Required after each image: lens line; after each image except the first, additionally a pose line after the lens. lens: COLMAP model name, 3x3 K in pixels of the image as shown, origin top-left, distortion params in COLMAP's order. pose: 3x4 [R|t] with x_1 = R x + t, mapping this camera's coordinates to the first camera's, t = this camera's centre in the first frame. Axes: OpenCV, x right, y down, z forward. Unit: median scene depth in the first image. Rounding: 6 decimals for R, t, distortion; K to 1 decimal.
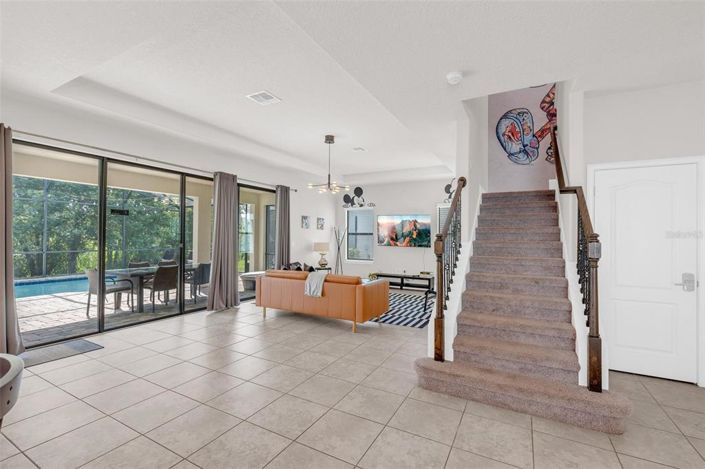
lens RADIAL K [[315.1, 0, 350.1], [0, 315.1, 233.6], [0, 0, 1]] dist [-0.005513, 0.000733]
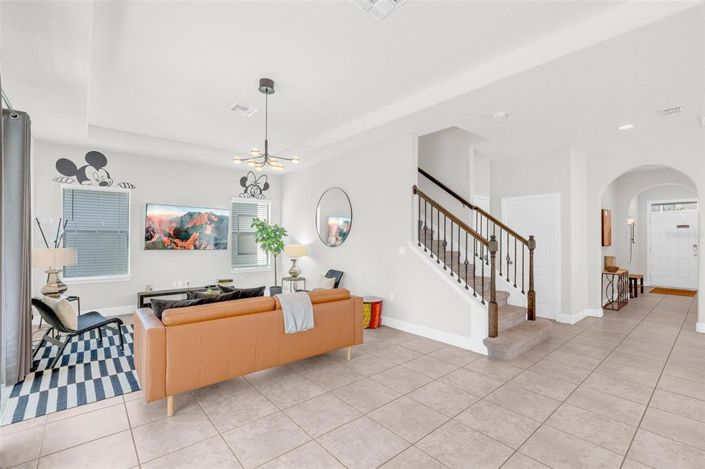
lens RADIAL K [[315.1, 0, 349.3], [0, 315.1, 235.1], [0, 0, 1]] dist [-0.005513, 0.000733]
pose [[0.357663, 0.000340, 0.933851, -0.608585], [-0.011728, 0.999923, 0.004128, -0.000272], [-0.933777, -0.012429, 0.357639, 0.610764]]
